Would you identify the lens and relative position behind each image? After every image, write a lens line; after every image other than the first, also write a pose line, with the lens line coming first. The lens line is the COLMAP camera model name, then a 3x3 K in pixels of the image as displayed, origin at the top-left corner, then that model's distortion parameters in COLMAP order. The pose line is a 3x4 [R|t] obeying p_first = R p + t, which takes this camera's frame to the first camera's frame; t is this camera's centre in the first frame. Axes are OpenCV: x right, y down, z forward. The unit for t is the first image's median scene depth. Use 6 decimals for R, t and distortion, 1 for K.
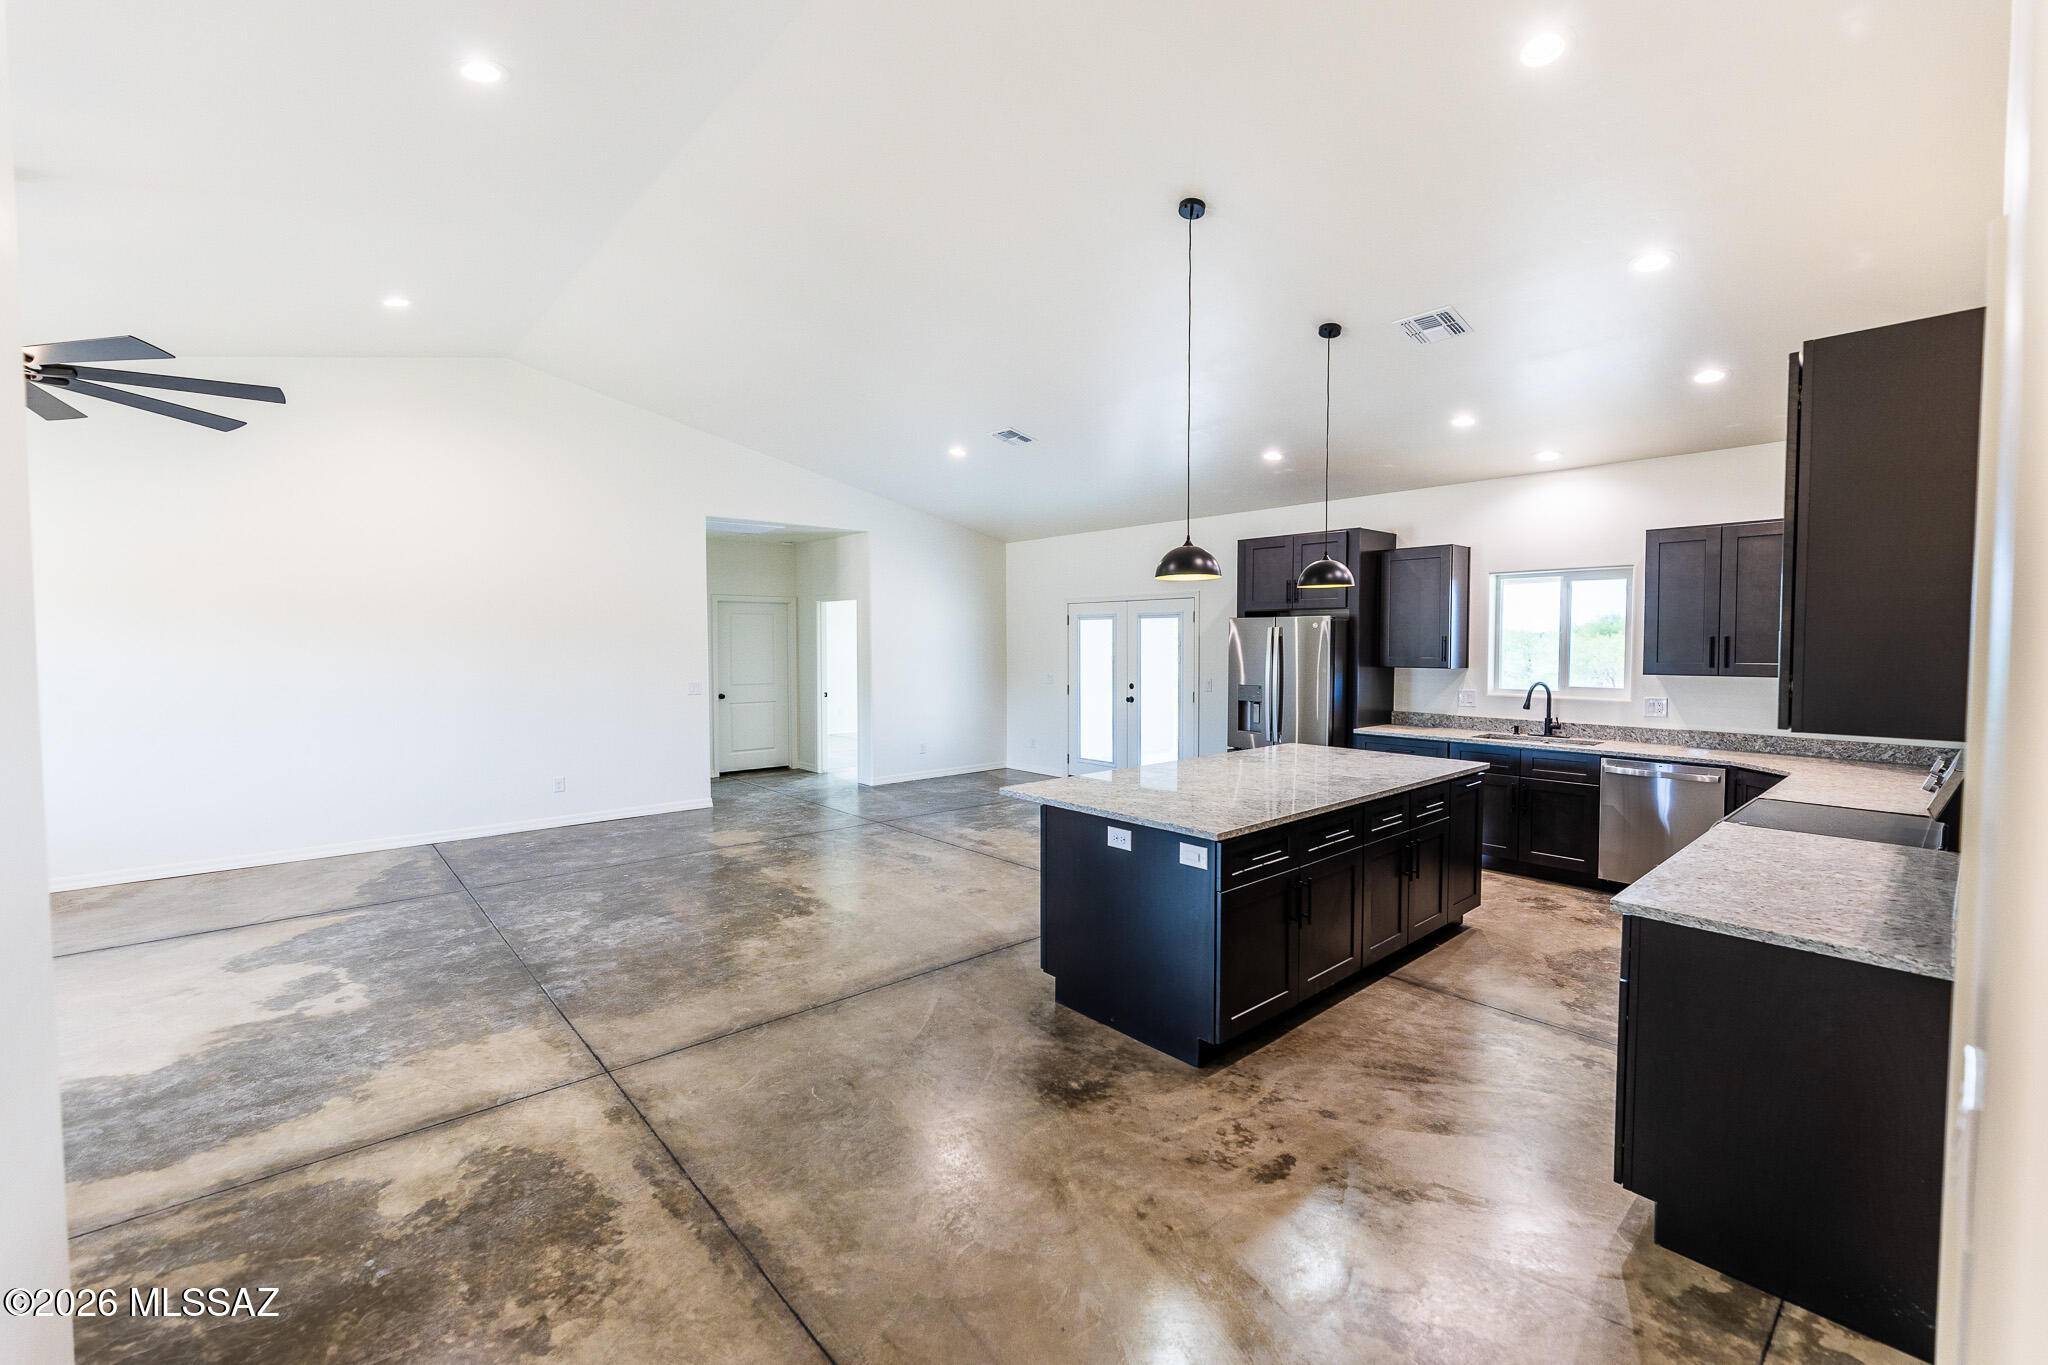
lens RADIAL K [[851.9, 0, 1021.1], [0, 851.9, 675.0], [0, 0, 1]] dist [-0.001028, 0.000220]
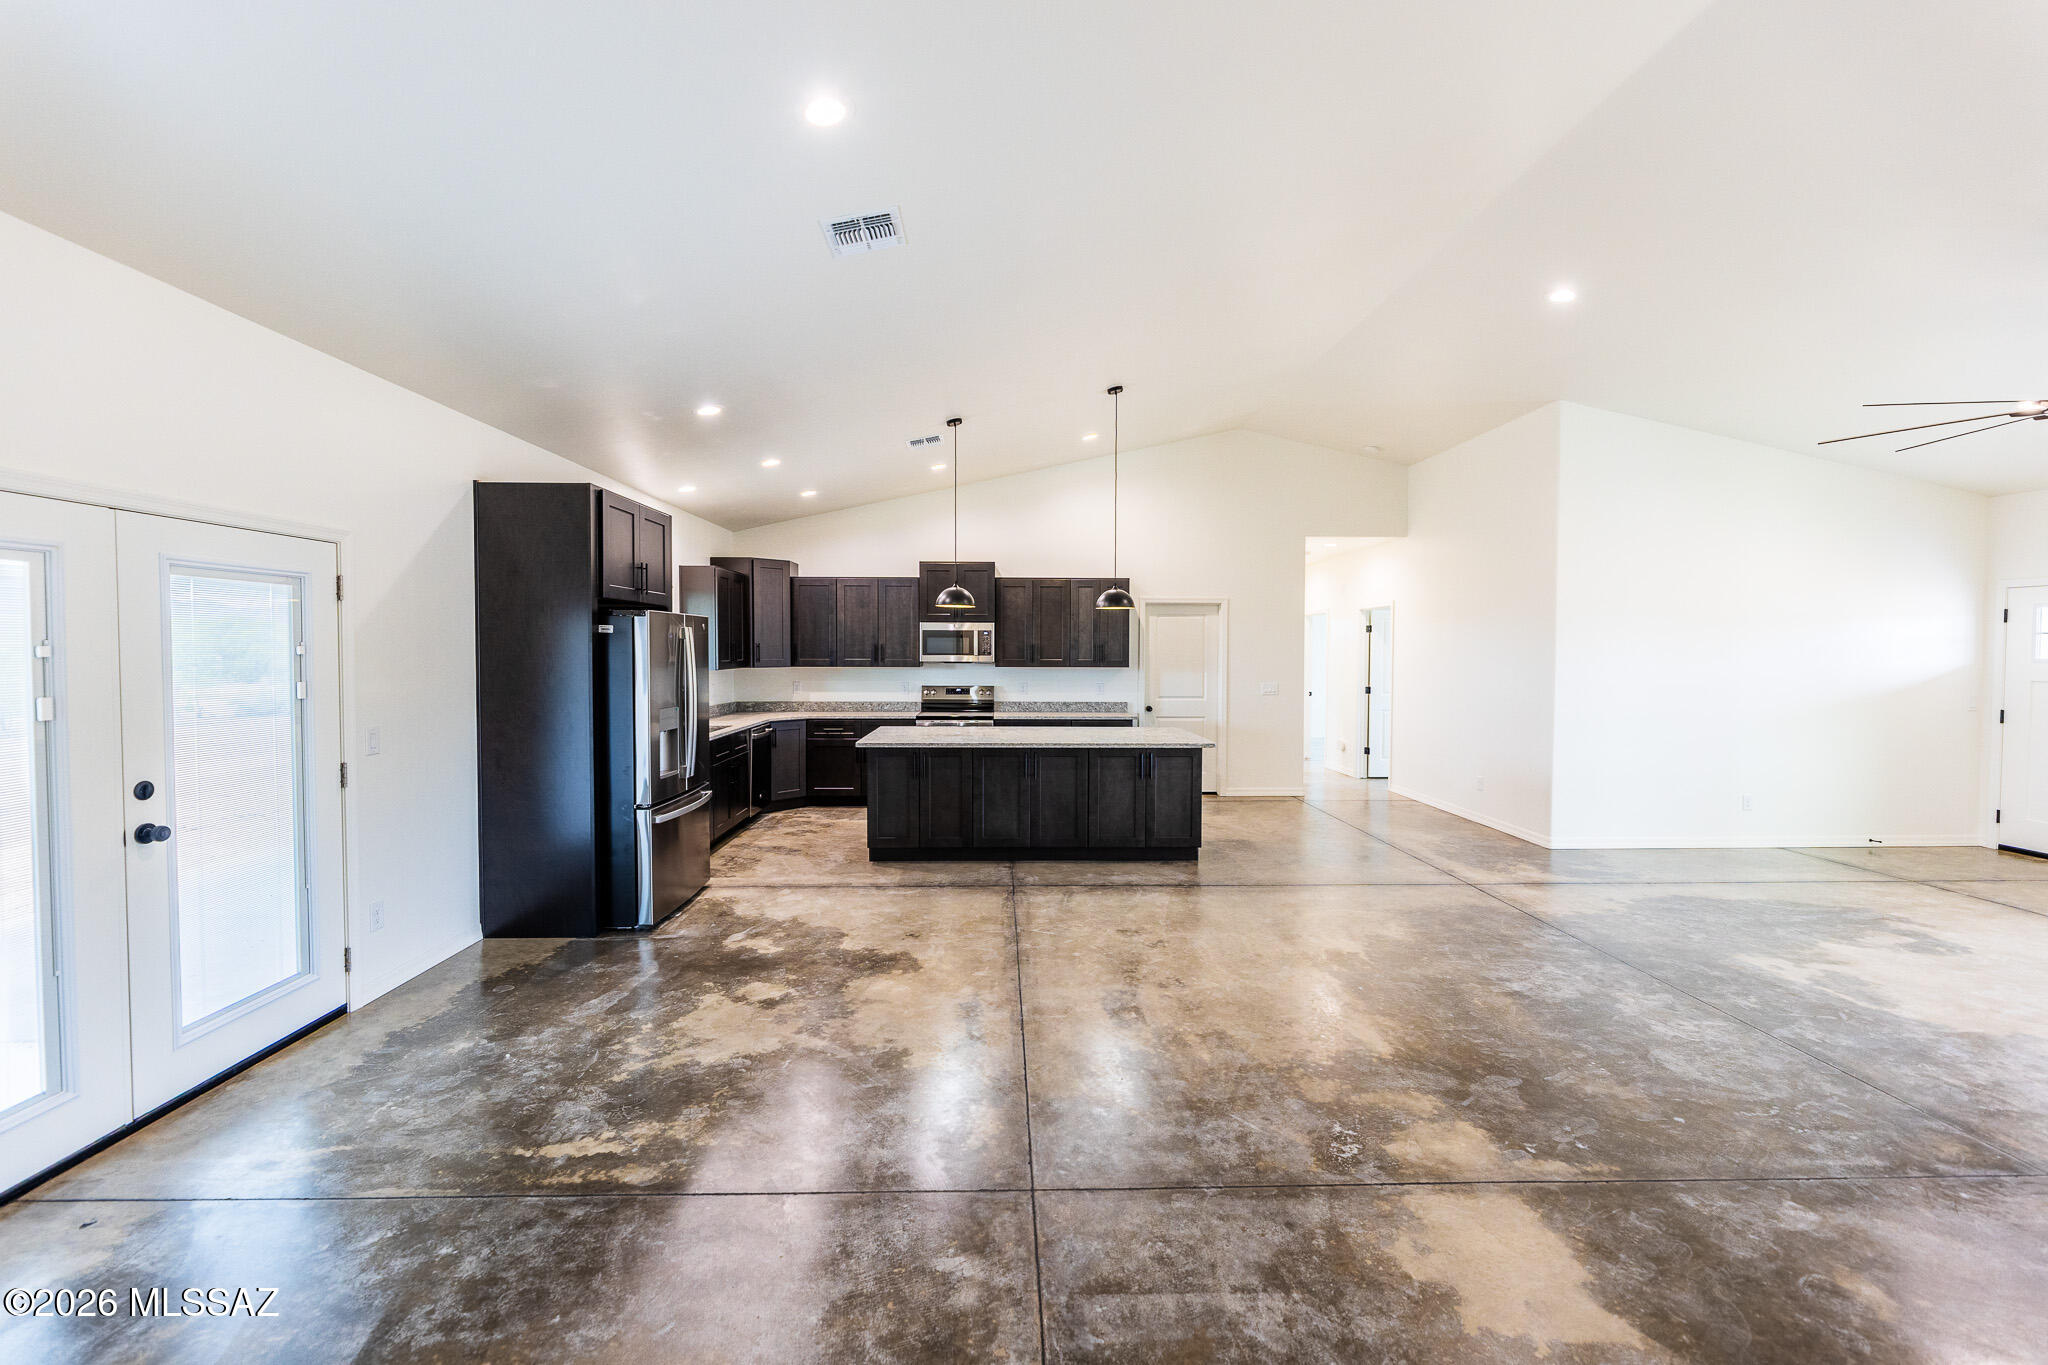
lens RADIAL K [[829.8, 0, 1015.7], [0, 829.8, 672.0], [0, 0, 1]] dist [-0.001205, -0.000104]
pose [[-0.767551, -0.019807, 0.640682, -0.499387], [0.024862, 0.997850, 0.060634, -0.065652], [-0.640505, 0.062468, -0.765409, 1.692927]]
